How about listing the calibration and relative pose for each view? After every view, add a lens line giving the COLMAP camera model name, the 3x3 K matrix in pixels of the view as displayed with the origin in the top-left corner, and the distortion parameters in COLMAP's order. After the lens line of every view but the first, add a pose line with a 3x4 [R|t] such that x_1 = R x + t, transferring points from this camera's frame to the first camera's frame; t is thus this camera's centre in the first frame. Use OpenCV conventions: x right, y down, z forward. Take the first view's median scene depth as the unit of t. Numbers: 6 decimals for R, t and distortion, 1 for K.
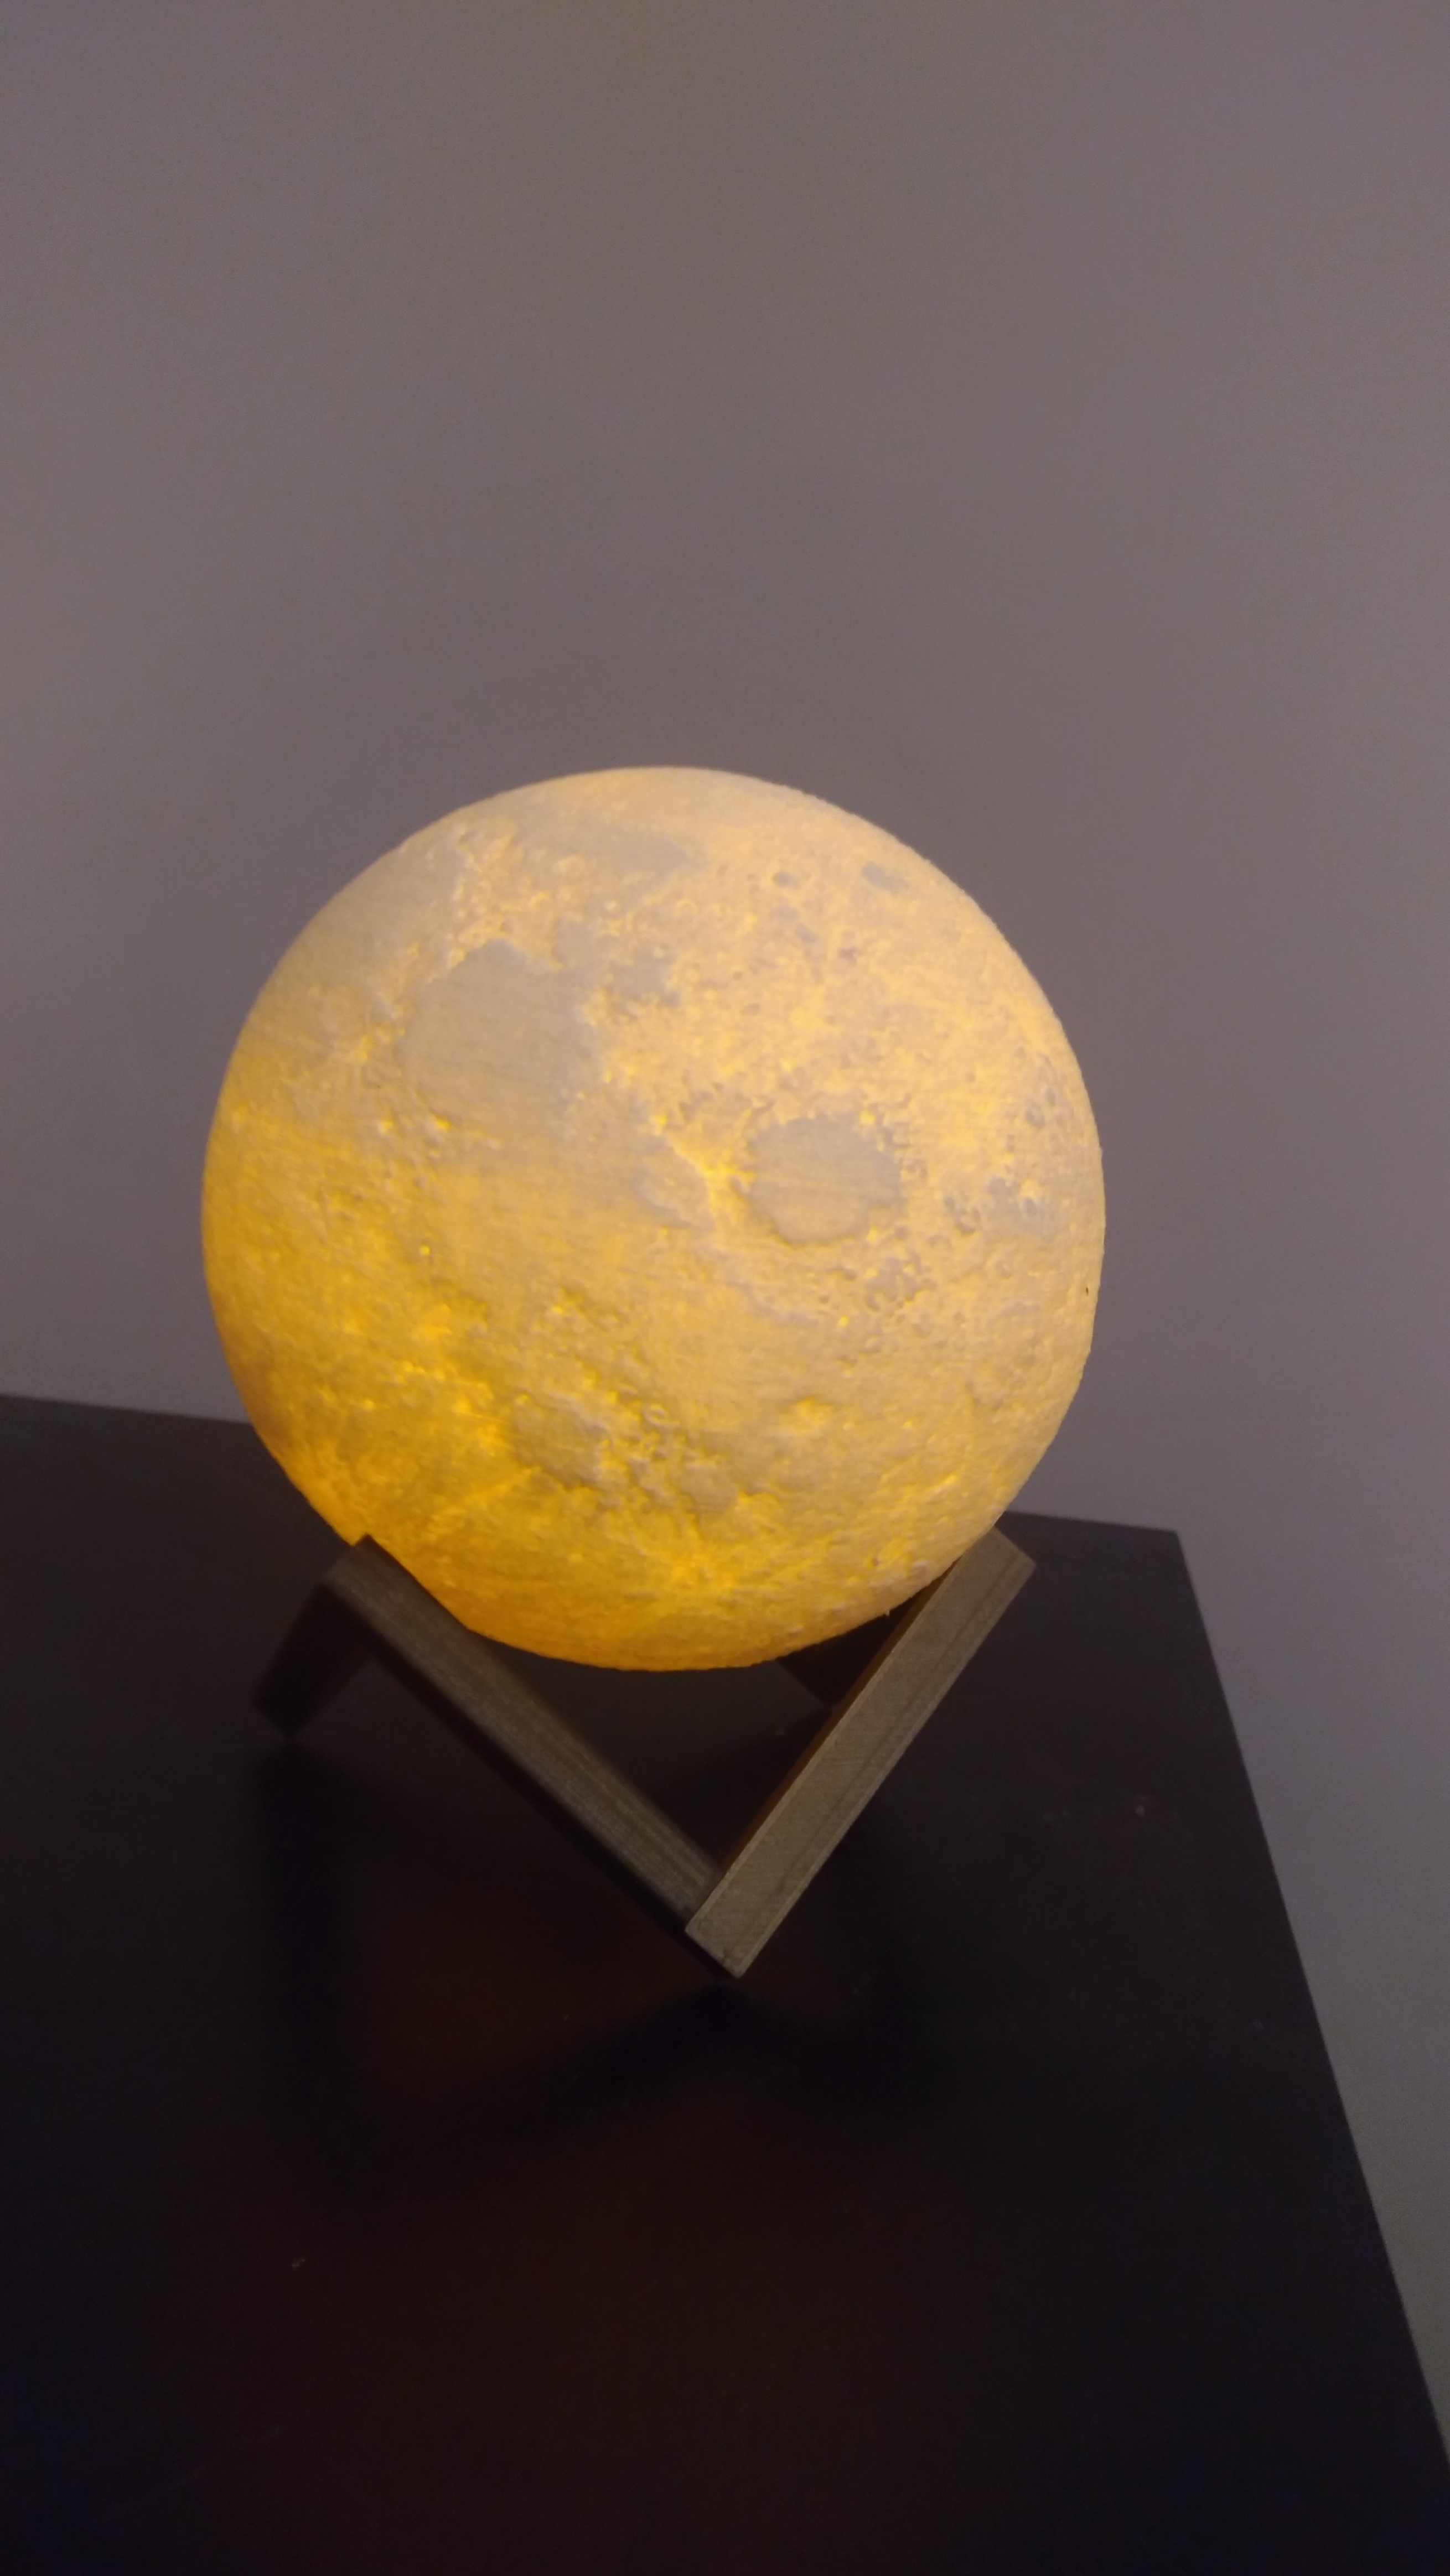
lens RADIAL K [[1940.0, 0, 725.0], [0, 1940.0, 1288.0], [0, 0, 1]] dist [-0.000175, -0.000622]
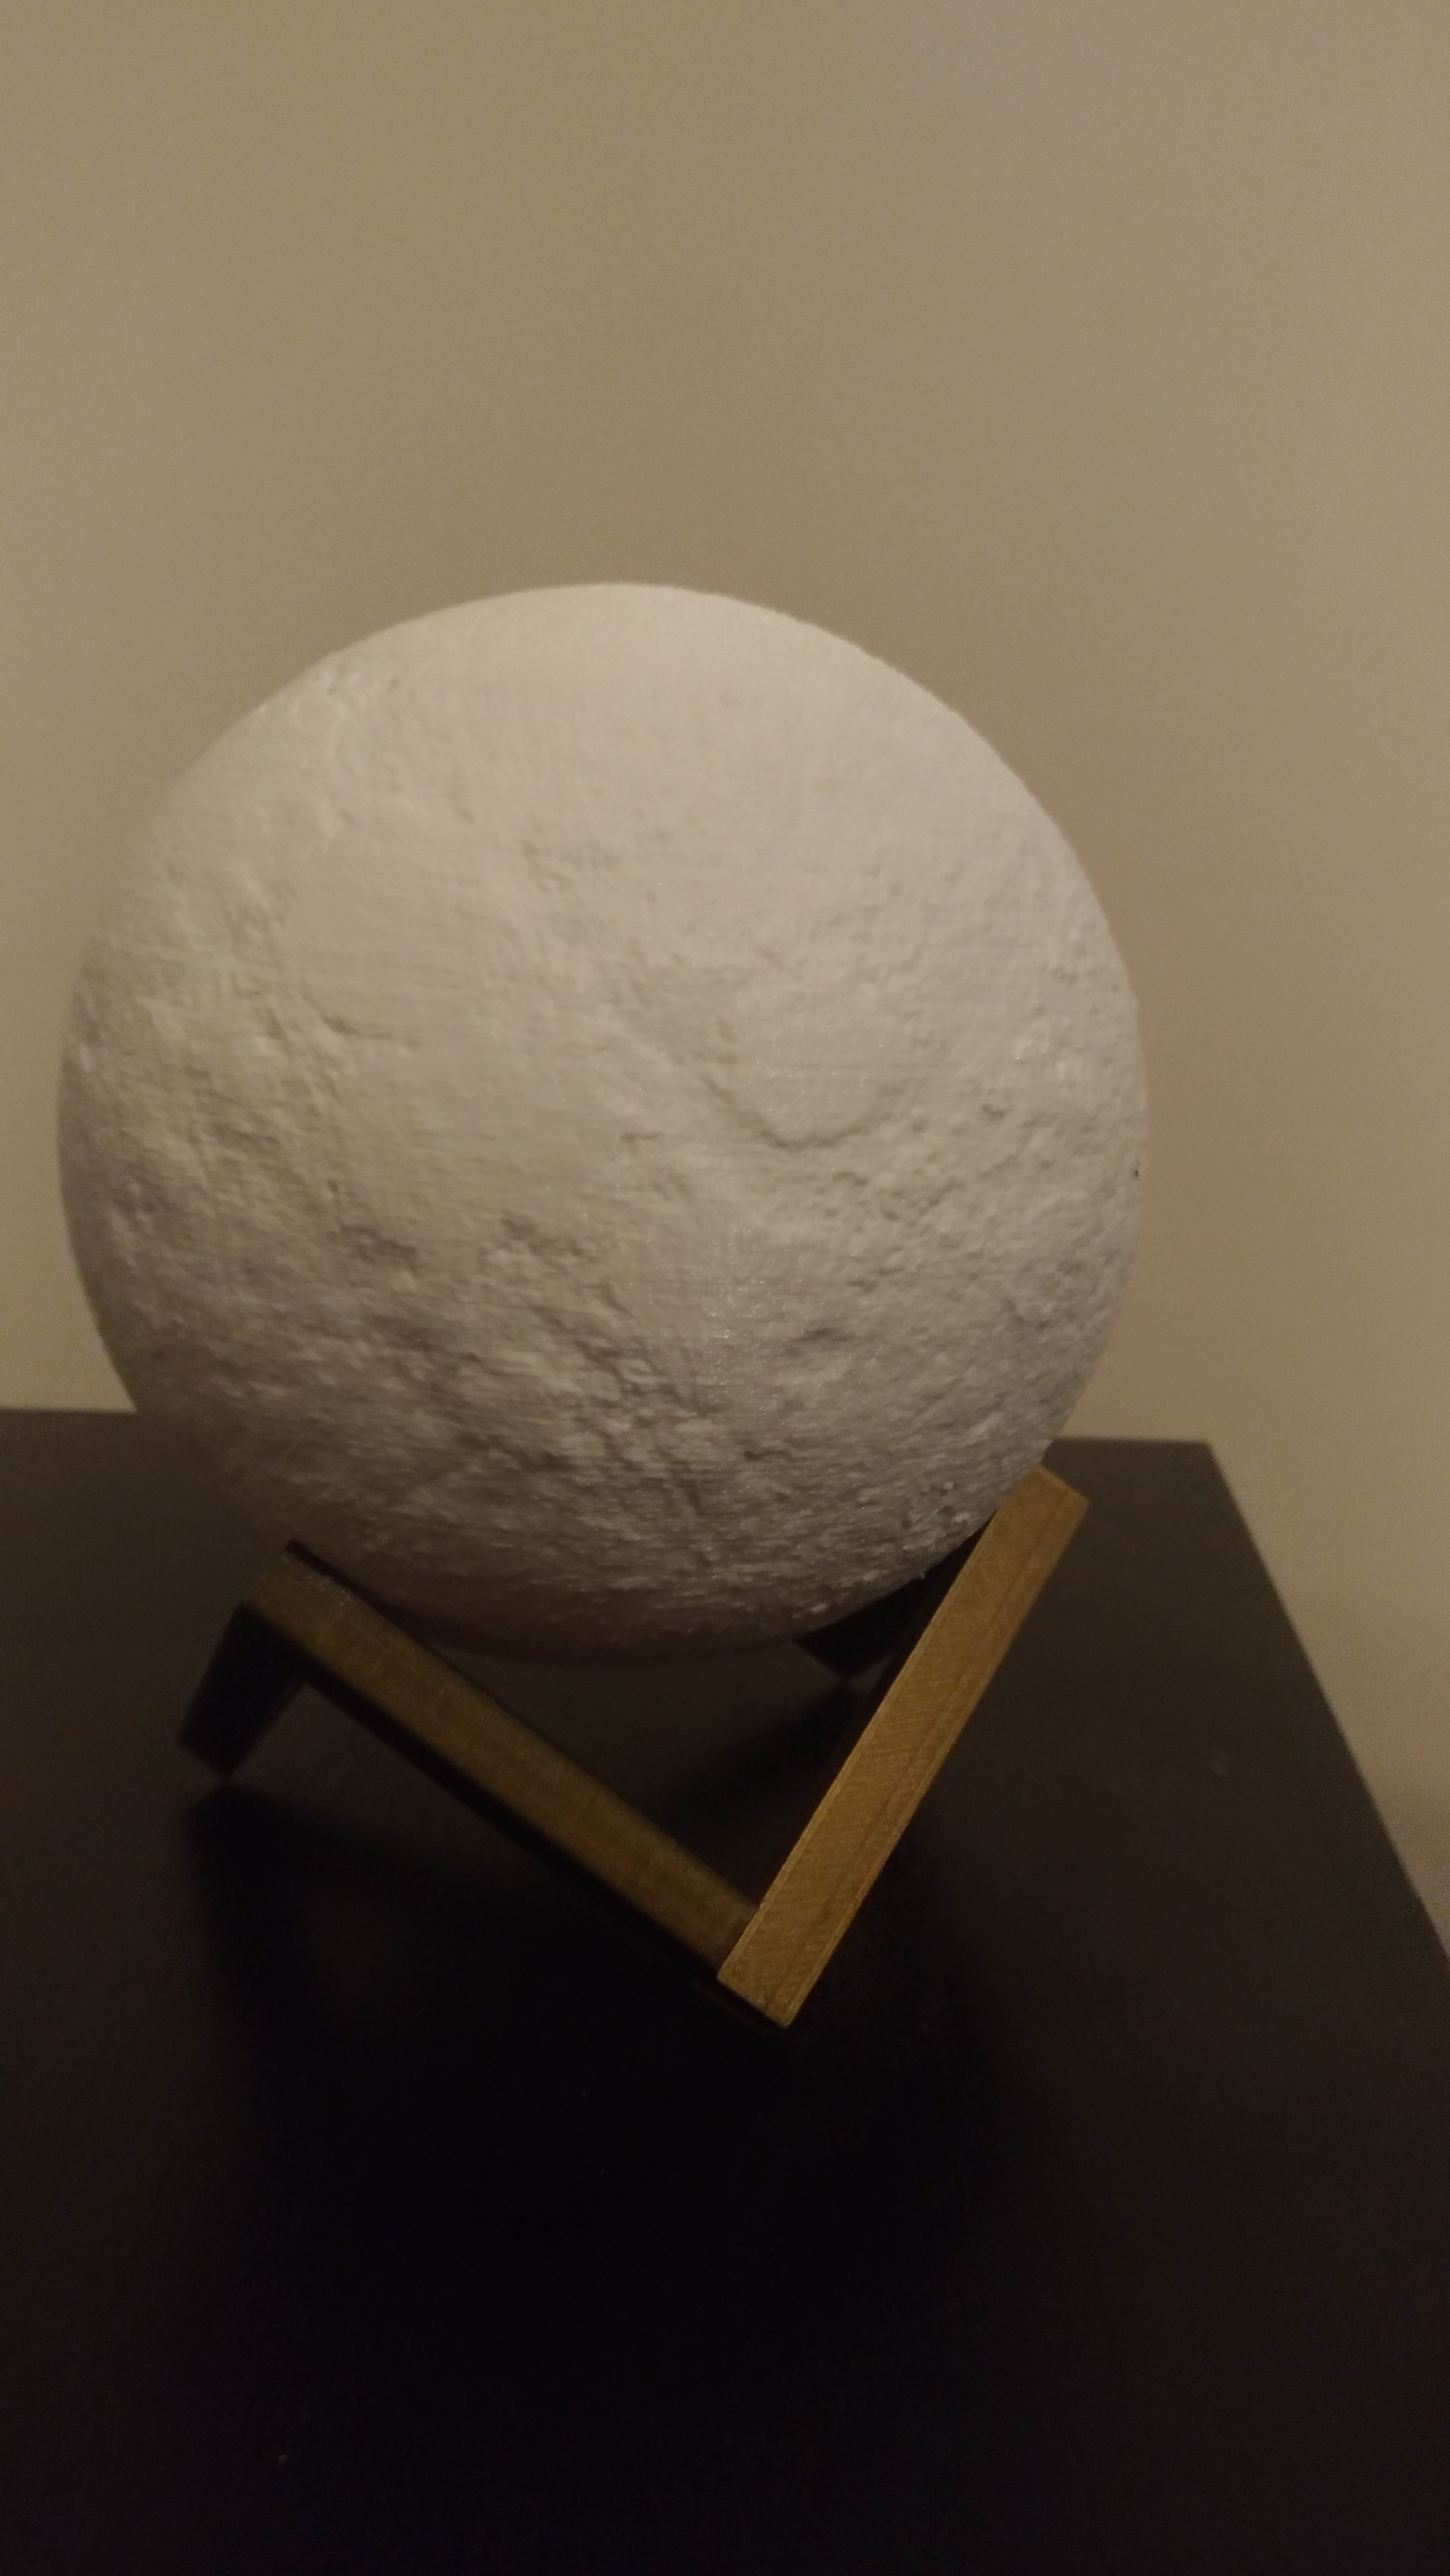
lens RADIAL K [[2008.7, 0, 791.7], [0, 2008.7, 1282.9], [0, 0, 1]] dist [-0.011852, -0.000535]
pose [[0.994248, -0.084135, 0.066281, -0.022510], [0.081695, 0.995905, 0.038714, 0.001020], [-0.069266, -0.033076, 0.997050, 0.153682]]
